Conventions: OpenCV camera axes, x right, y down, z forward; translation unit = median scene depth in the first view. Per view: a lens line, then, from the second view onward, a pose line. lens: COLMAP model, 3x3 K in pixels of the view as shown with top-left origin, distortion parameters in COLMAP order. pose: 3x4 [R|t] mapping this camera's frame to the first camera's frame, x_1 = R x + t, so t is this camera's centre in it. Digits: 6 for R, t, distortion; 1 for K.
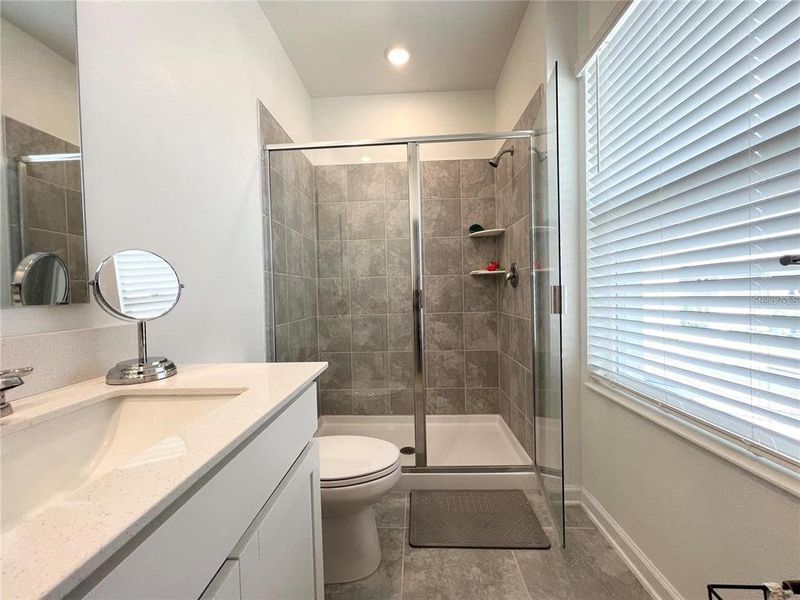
lens RADIAL K [[319.0, 0, 400.3], [0, 319.0, 298.0], [0, 0, 1]] dist [-0.003658, 0.000798]
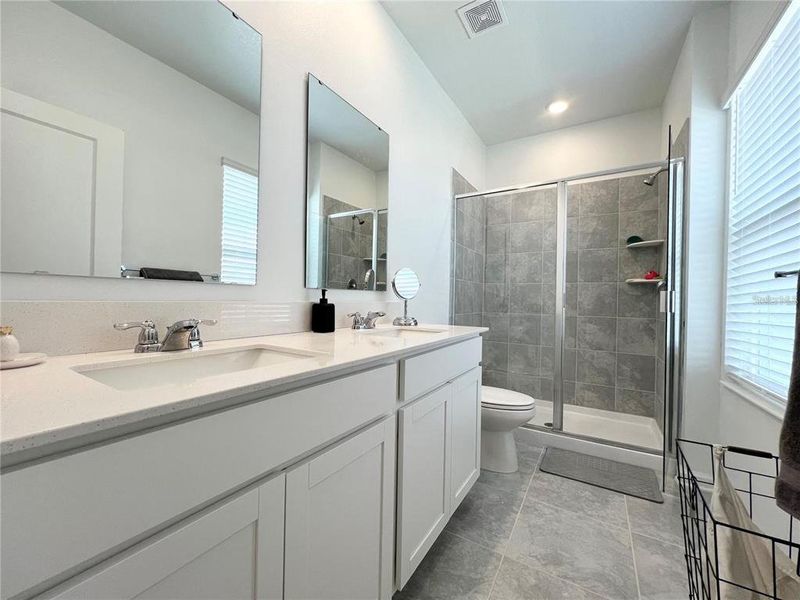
lens RADIAL K [[319.0, 0, 400.3], [0, 319.0, 298.0], [0, 0, 1]] dist [-0.003658, 0.000798]
pose [[0.873038, 0.040712, -0.485951, 0.083977], [-0.050805, 0.998680, -0.007606, 0.027248], [0.484999, 0.031329, 0.873953, -0.334363]]
